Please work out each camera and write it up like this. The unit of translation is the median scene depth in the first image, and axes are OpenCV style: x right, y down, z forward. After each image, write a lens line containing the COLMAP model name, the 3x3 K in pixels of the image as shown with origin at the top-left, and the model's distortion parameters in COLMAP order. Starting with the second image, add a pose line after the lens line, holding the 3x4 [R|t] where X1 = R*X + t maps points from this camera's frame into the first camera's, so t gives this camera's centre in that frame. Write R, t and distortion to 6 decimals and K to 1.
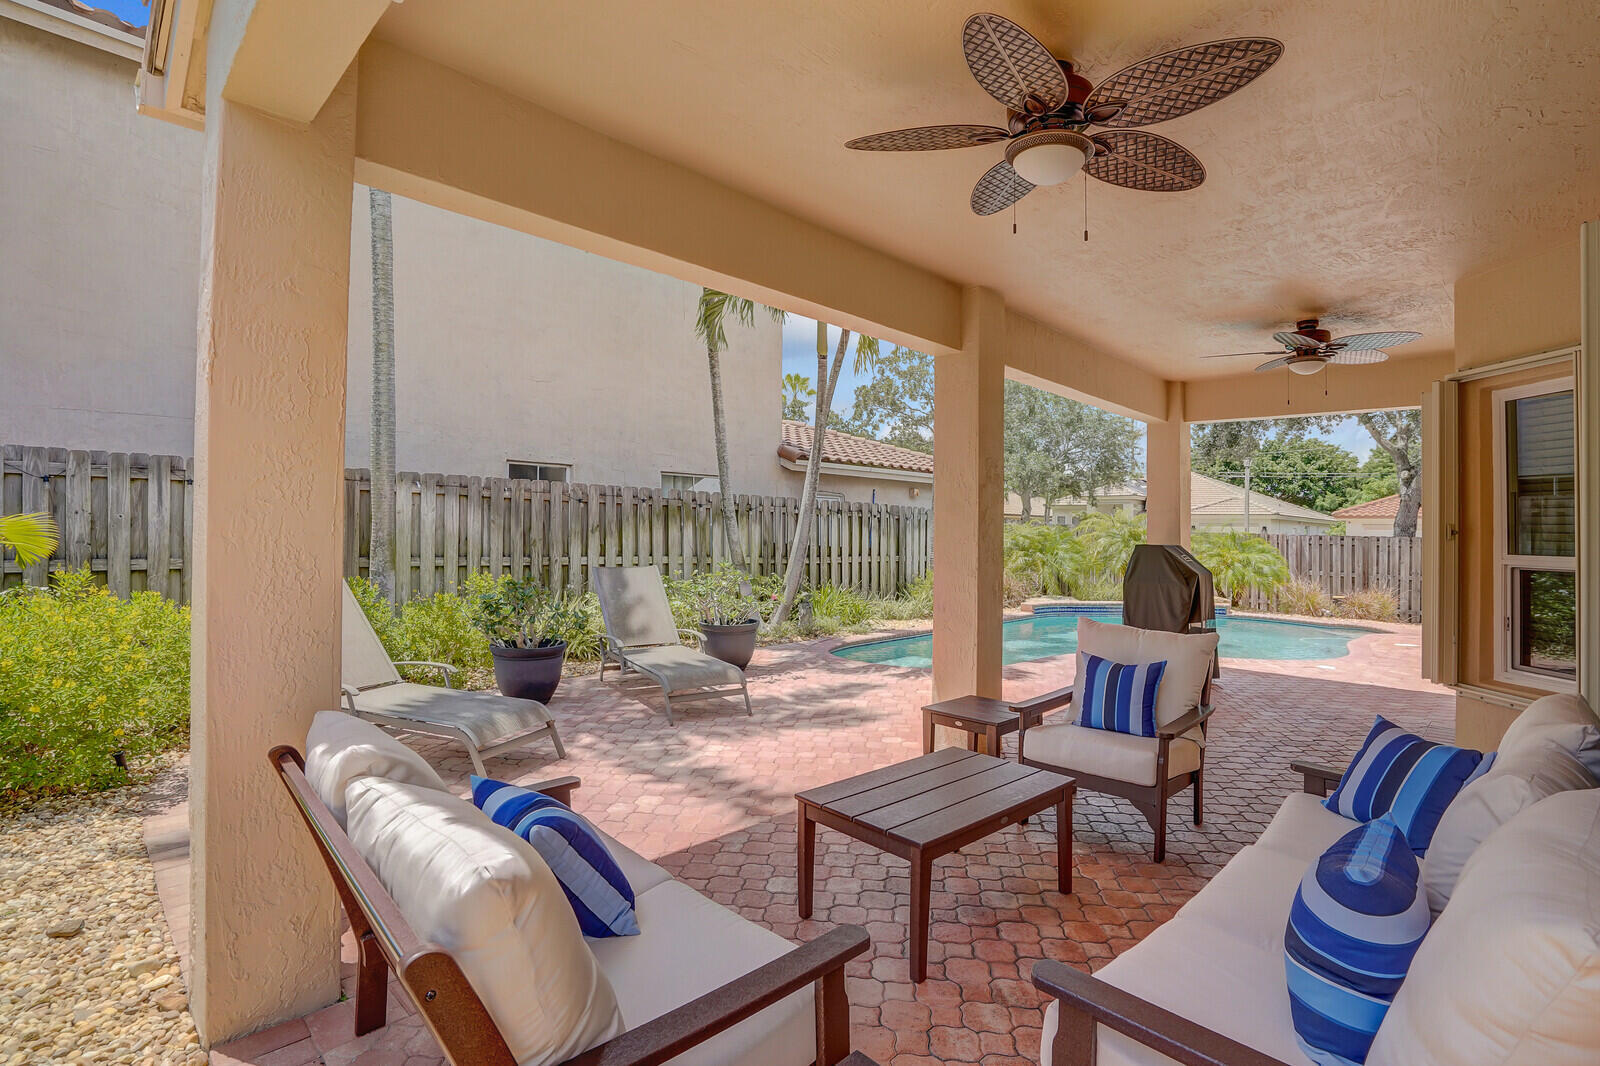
lens RADIAL K [[770.1, 0, 795.4], [0, 770.1, 502.1], [0, 0, 1]] dist [-0.037684, 0.000467]
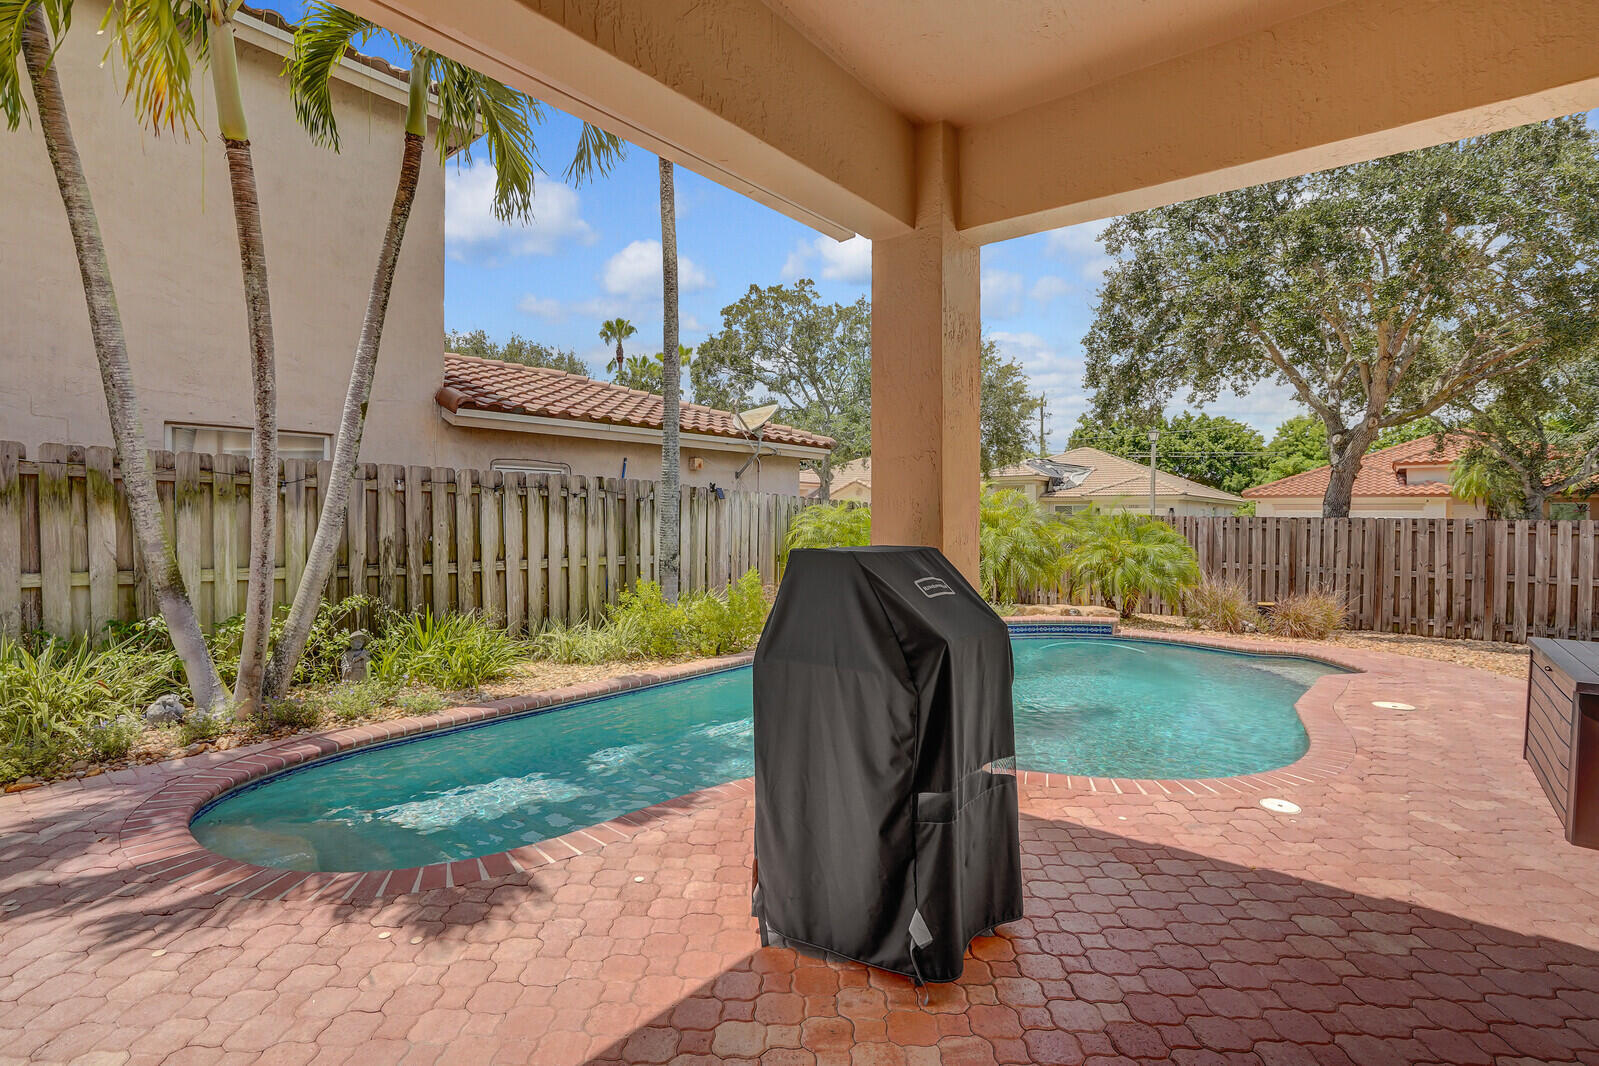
lens RADIAL K [[760.3, 0, 807.0], [0, 760.3, 520.0], [0, 0, 1]] dist [-0.069467, 0.021139]
pose [[0.995113, -0.013737, 0.097783, 0.180610], [0.009893, 0.999163, 0.039689, 0.012481], [-0.098246, -0.038527, 0.994416, 0.283647]]
